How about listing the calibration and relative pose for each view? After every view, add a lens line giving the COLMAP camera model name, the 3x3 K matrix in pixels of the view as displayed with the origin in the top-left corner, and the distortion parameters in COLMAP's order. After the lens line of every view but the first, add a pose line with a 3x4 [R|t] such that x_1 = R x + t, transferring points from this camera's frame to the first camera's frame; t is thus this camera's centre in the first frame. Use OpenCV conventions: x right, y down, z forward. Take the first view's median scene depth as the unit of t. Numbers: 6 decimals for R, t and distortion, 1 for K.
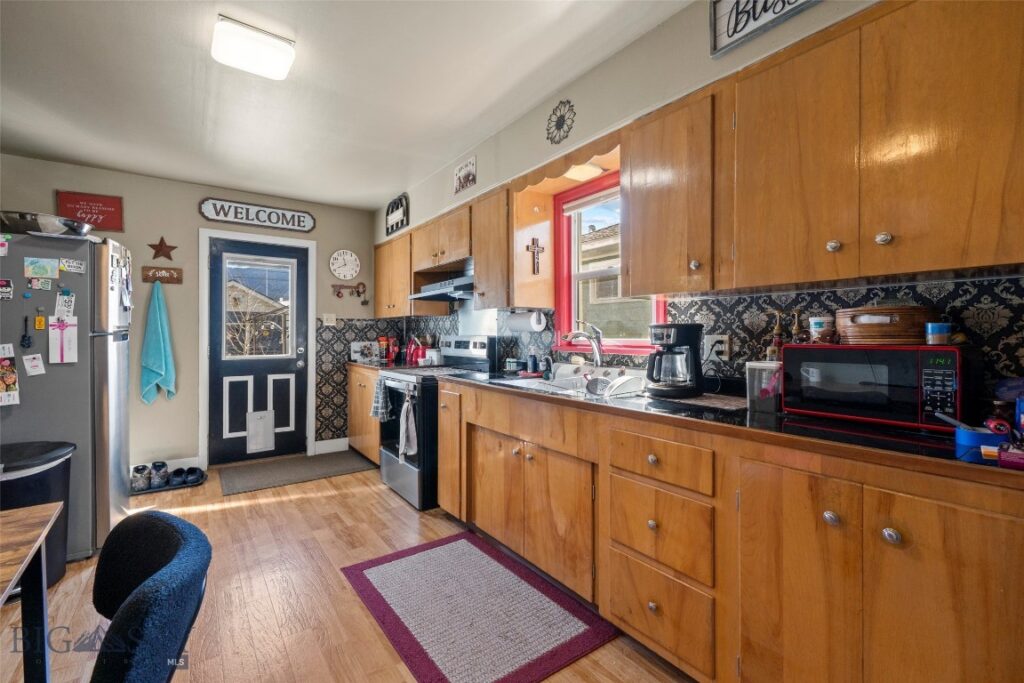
lens RADIAL K [[435.9, 0, 522.6], [0, 435.9, 335.2], [0, 0, 1]] dist [-0.011146, 0.001426]
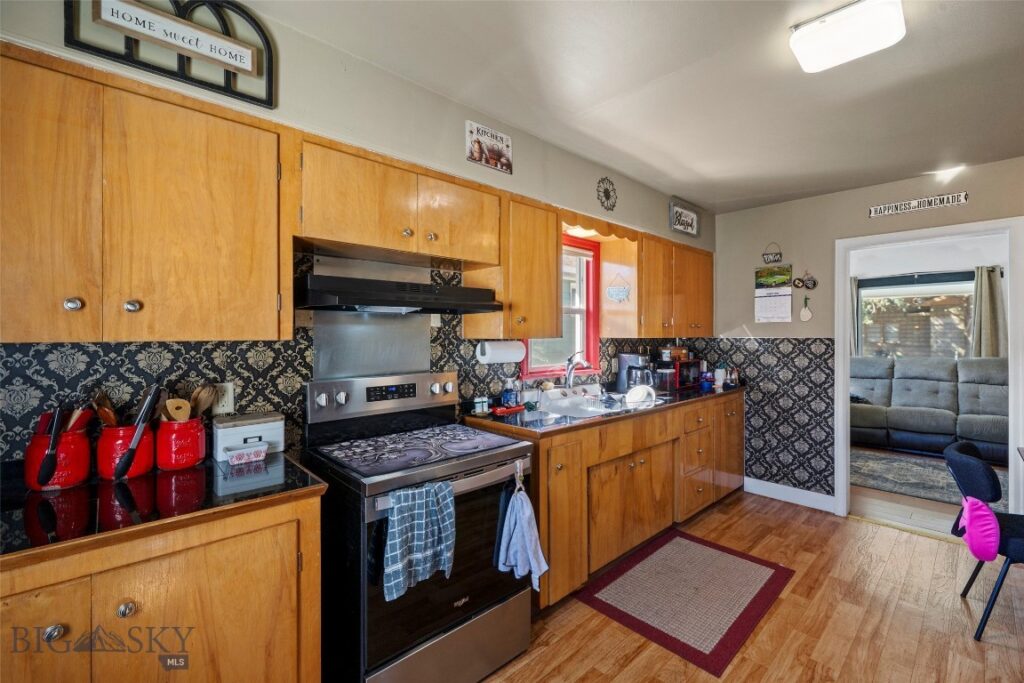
lens RADIAL K [[435.9, 0, 504.6], [0, 435.9, 335.0], [0, 0, 1]] dist [-0.011146, 0.001426]
pose [[-0.088571, 0.006016, 0.996052, -1.086867], [0.005438, 0.999970, -0.005556, -0.074446], [-0.996055, 0.004924, -0.088601, 1.348341]]
